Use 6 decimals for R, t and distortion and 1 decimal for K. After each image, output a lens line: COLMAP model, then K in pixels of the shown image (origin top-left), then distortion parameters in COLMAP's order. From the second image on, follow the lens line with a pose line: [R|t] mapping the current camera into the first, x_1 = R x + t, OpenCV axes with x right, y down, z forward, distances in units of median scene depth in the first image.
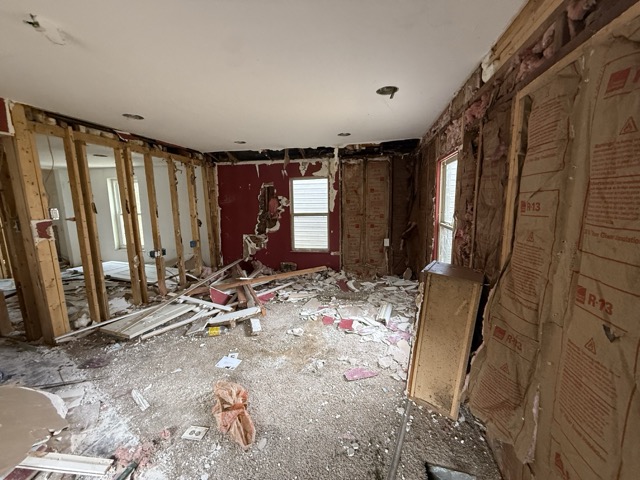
lens RADIAL K [[256.0, 0, 320.4], [0, 256.0, 240.1], [0, 0, 1]] dist [0.000815, 0.000052]
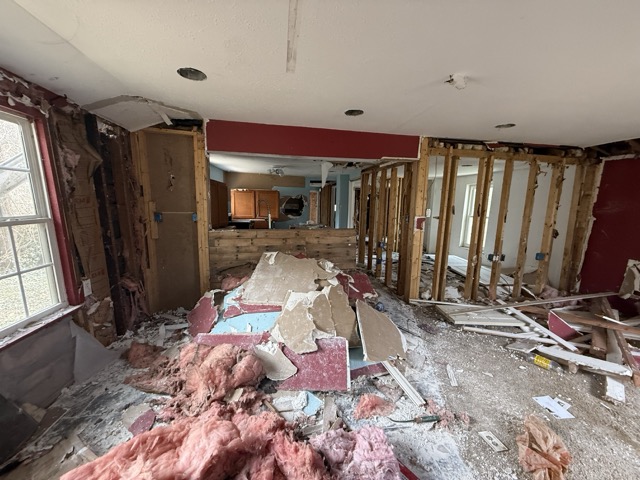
lens RADIAL K [[256.0, 0, 315.3], [0, 256.0, 239.9], [0, 0, 1]] dist [0.000815, 0.000052]
pose [[0.359987, 0.158252, -0.919438, 0.026881], [-0.172089, 0.979862, 0.101274, 0.004620], [0.916949, 0.121768, 0.379971, -0.050713]]
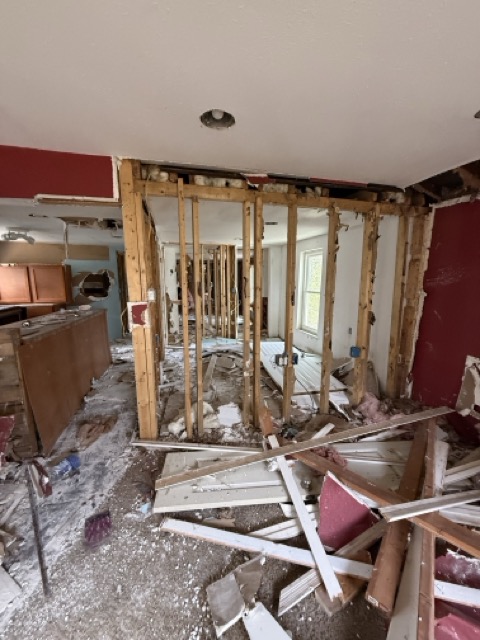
lens RADIAL K [[256.0, 0, 239.2], [0, 256.0, 317.5], [0, 0, 1]] dist [0.000815, 0.000052]
pose [[0.454334, 0.152946, -0.877603, -0.163943], [-0.140734, 0.985103, 0.098822, -0.123991], [0.879644, 0.078611, 0.469091, 0.712342]]
